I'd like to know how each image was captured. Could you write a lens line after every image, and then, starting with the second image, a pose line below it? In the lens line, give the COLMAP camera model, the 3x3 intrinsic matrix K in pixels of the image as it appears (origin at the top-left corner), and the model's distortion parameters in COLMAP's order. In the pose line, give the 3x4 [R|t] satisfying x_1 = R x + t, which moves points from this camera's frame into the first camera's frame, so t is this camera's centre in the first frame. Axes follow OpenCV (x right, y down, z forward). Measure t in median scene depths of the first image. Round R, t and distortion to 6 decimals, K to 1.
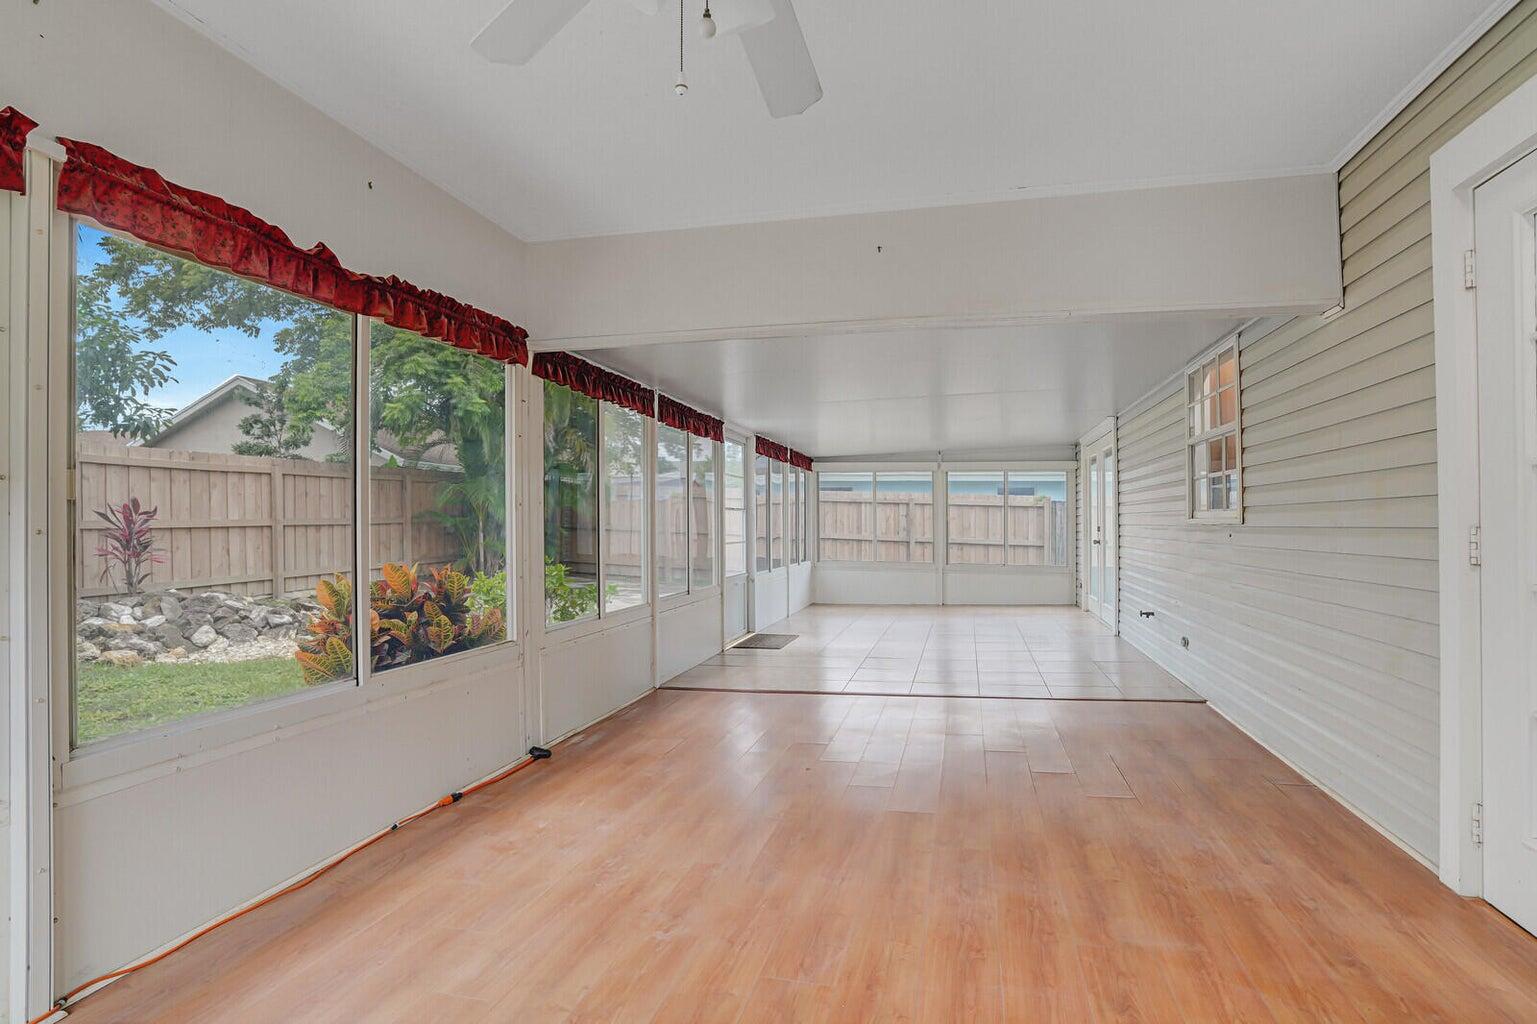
lens RADIAL K [[732.4, 0, 775.9], [0, 732.4, 514.2], [0, 0, 1]] dist [-0.062841, 0.025083]
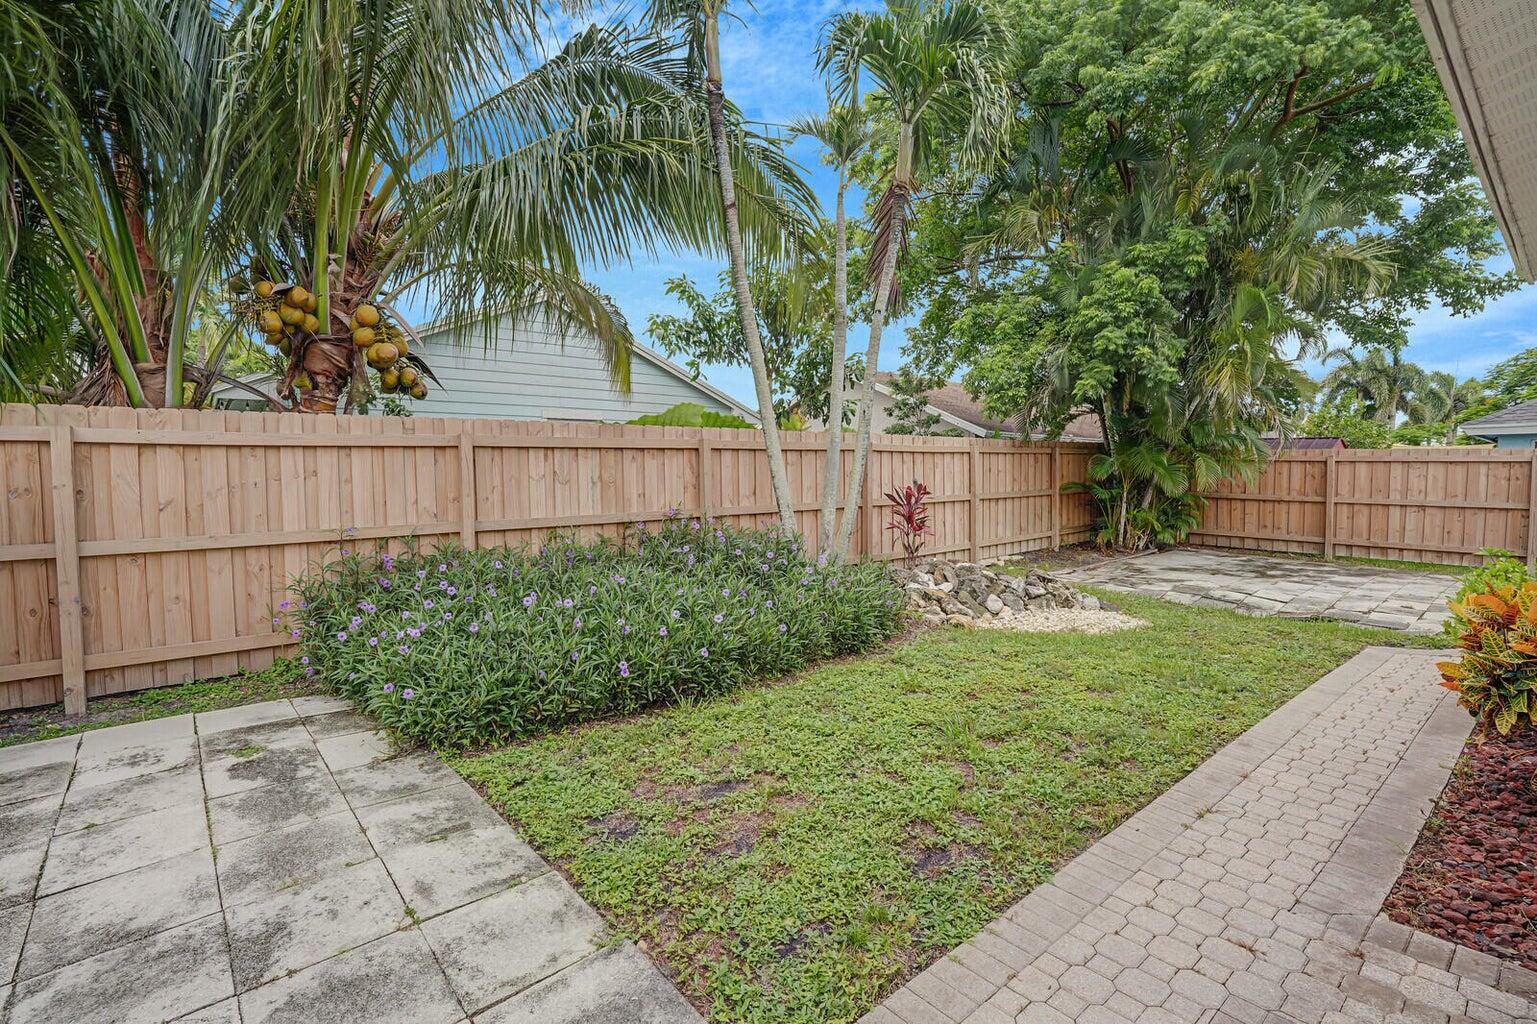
lens RADIAL K [[725.6, 0, 768.5], [0, 725.6, 512.0], [0, 0, 1]] dist [-0.059693, 0.024584]
pose [[0.811654, 0.013826, -0.583974, -0.639942], [0.017889, 0.998663, 0.048508, -0.053423], [0.583864, -0.049818, 0.810322, -0.191642]]
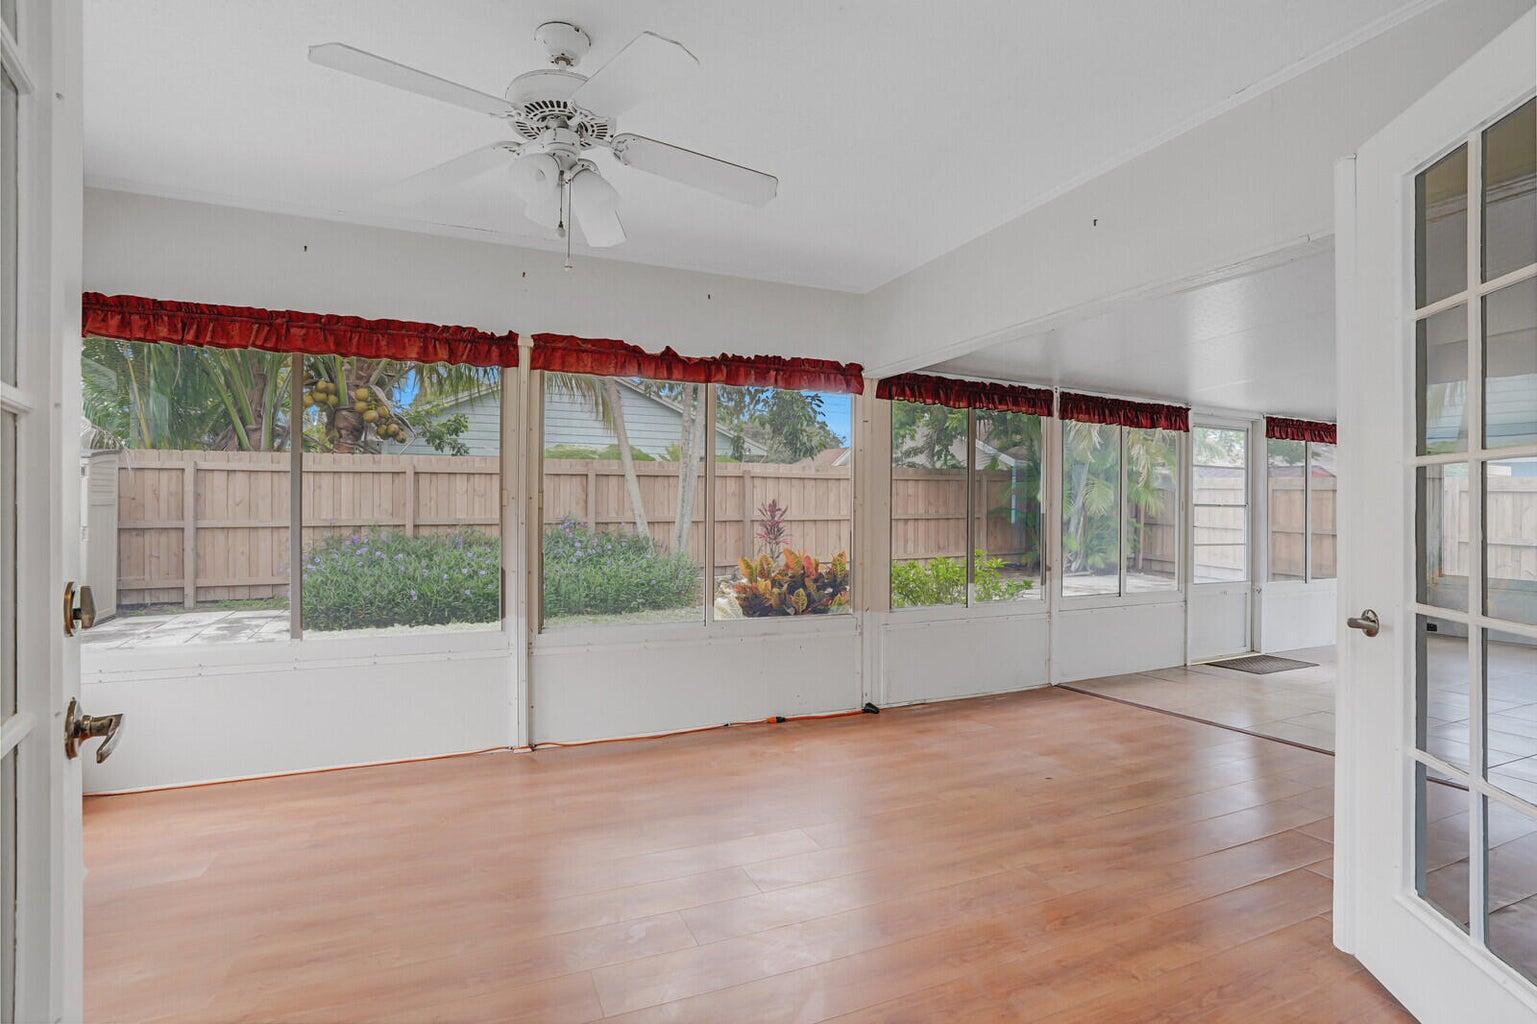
lens RADIAL K [[725.6, 0, 768.5], [0, 725.6, 512.0], [0, 0, 1]] dist [-0.059693, 0.024584]
pose [[0.606449, 0.001945, -0.795120, 0.507342], [0.002386, 0.999988, 0.004266, -0.007058], [0.795119, -0.004485, 0.606437, 0.117397]]
